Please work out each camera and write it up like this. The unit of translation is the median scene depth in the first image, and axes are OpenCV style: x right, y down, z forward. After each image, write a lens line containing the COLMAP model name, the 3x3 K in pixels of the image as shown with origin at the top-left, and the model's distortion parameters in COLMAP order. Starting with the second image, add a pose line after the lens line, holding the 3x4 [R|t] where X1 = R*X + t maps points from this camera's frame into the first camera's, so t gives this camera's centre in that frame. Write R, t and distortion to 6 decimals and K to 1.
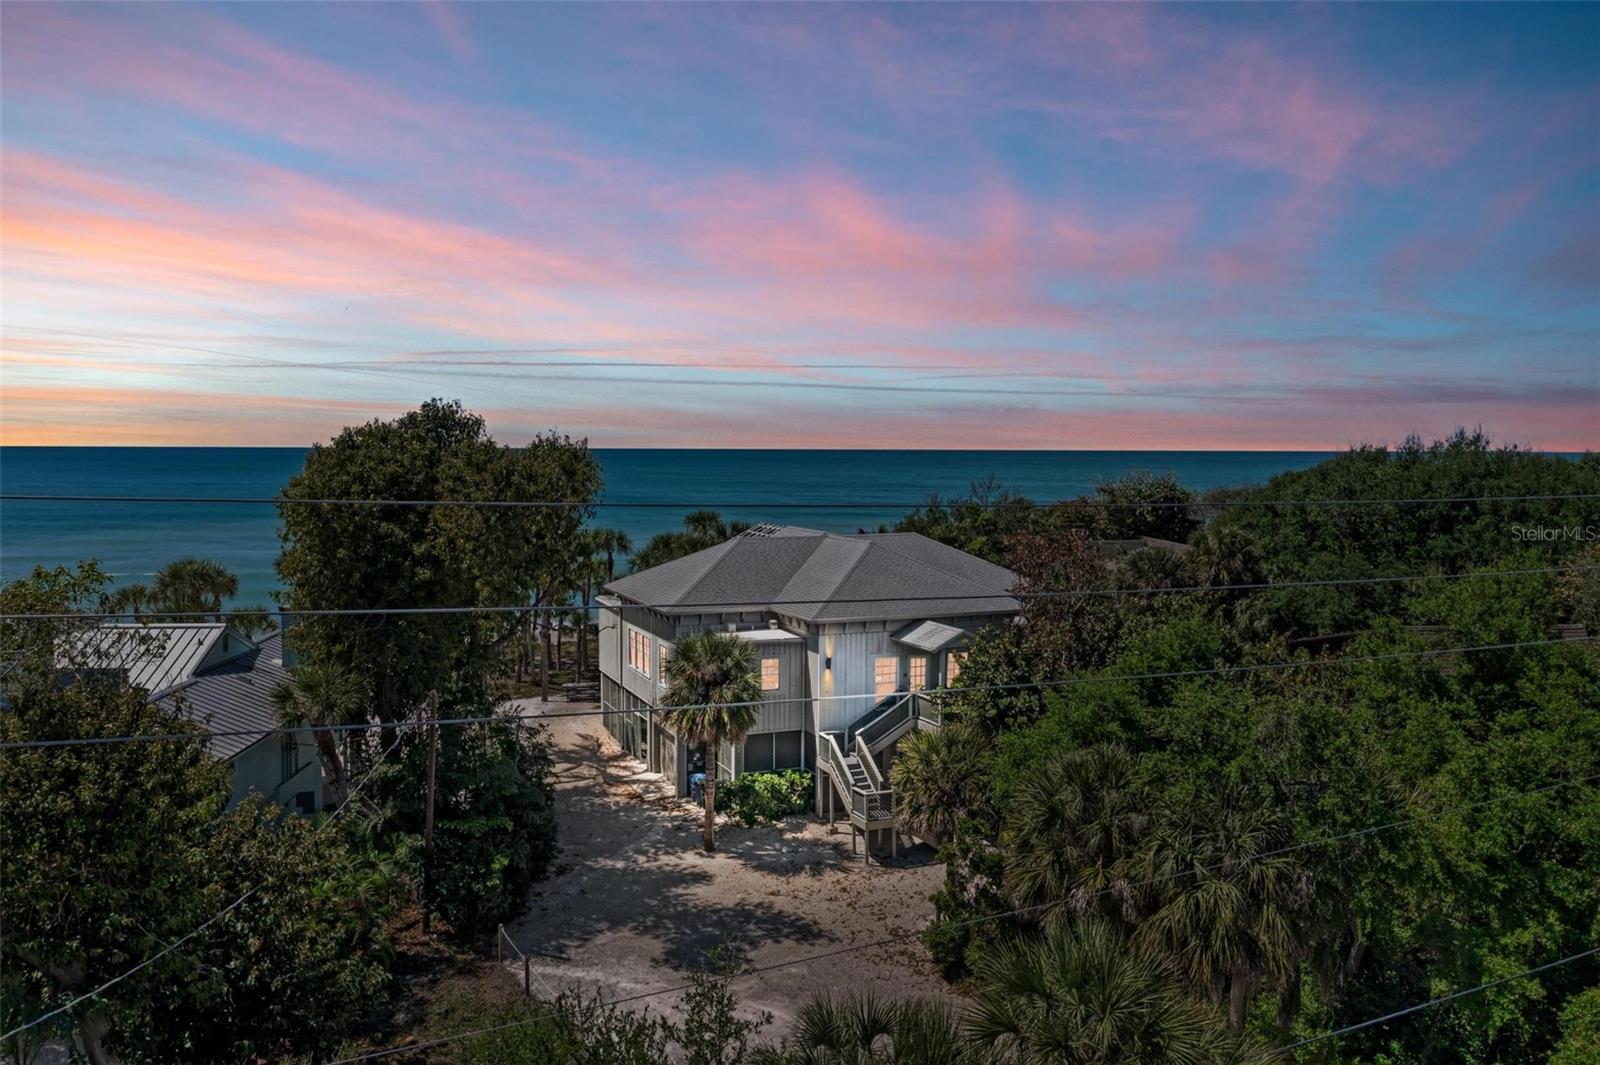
lens RADIAL K [[1280.0, 0, 798.6], [0, 1280.0, 524.0], [0, 0, 1]] dist [-0.021203, 0.018752]
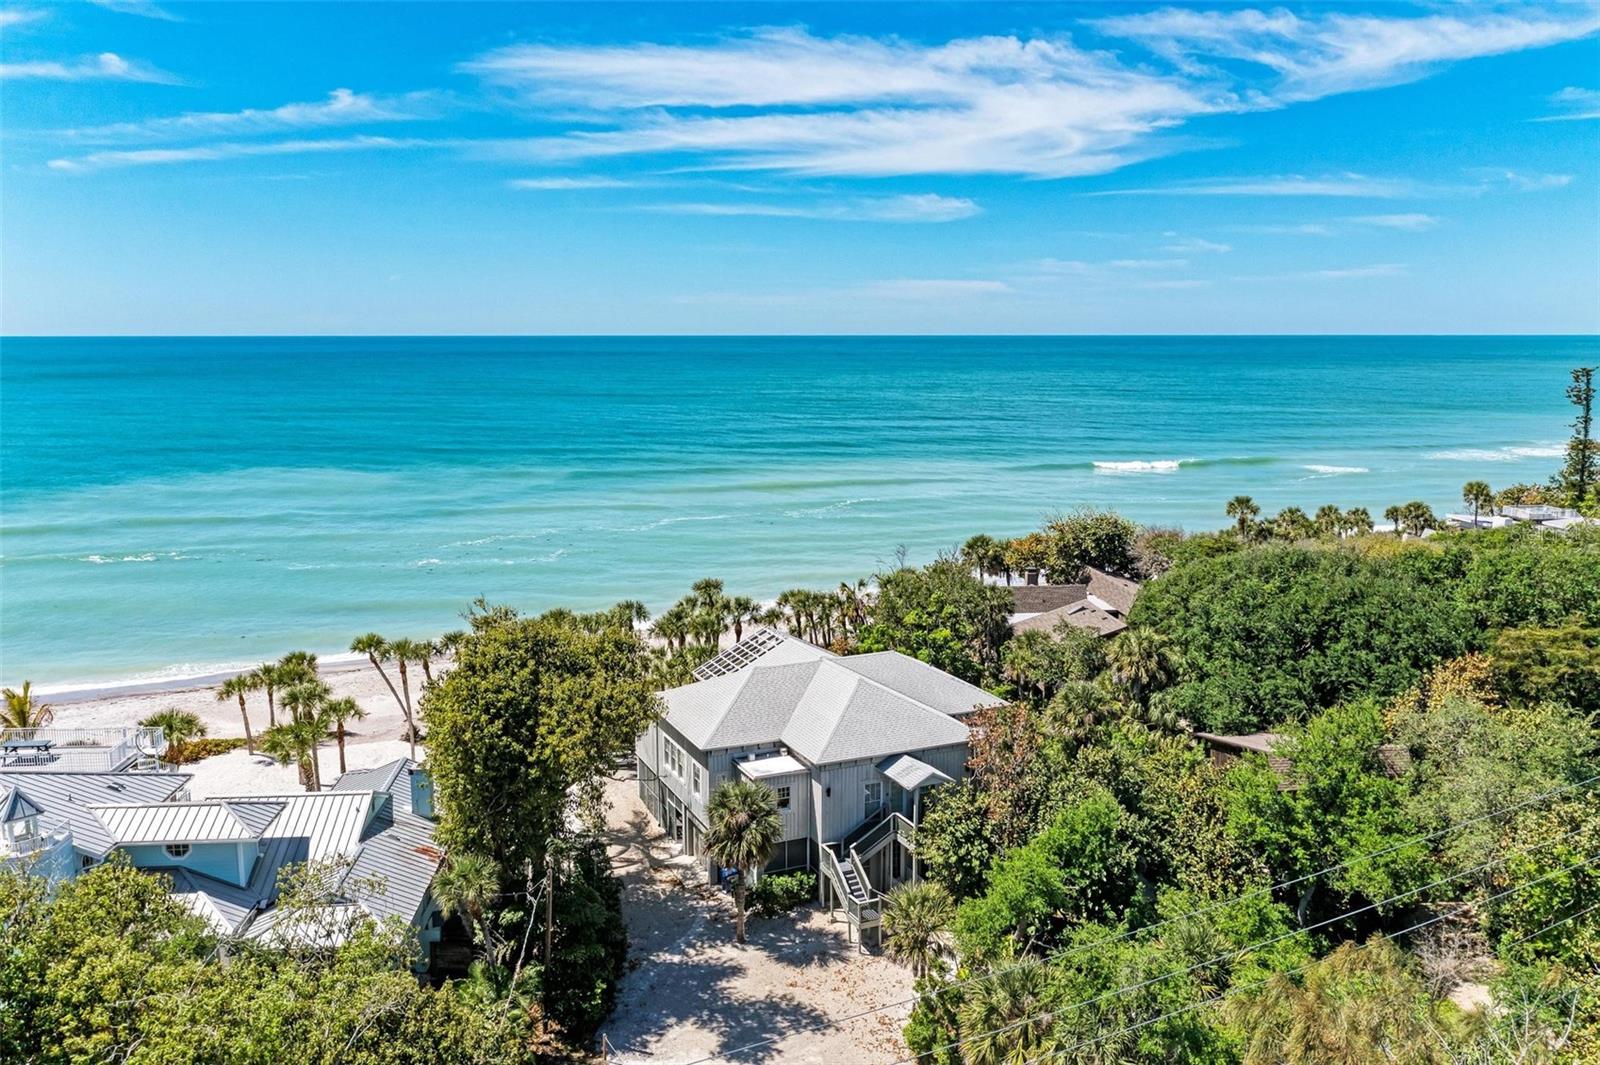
lens RADIAL K [[1280.0, 0, 802.9], [0, 1280.0, 528.7], [0, 0, 1]] dist [-0.021203, 0.018752]
pose [[0.999519, -0.007928, 0.029998, -0.042622], [0.005039, 0.995447, 0.095181, -0.302512], [-0.030616, -0.094984, 0.995008, -0.285993]]
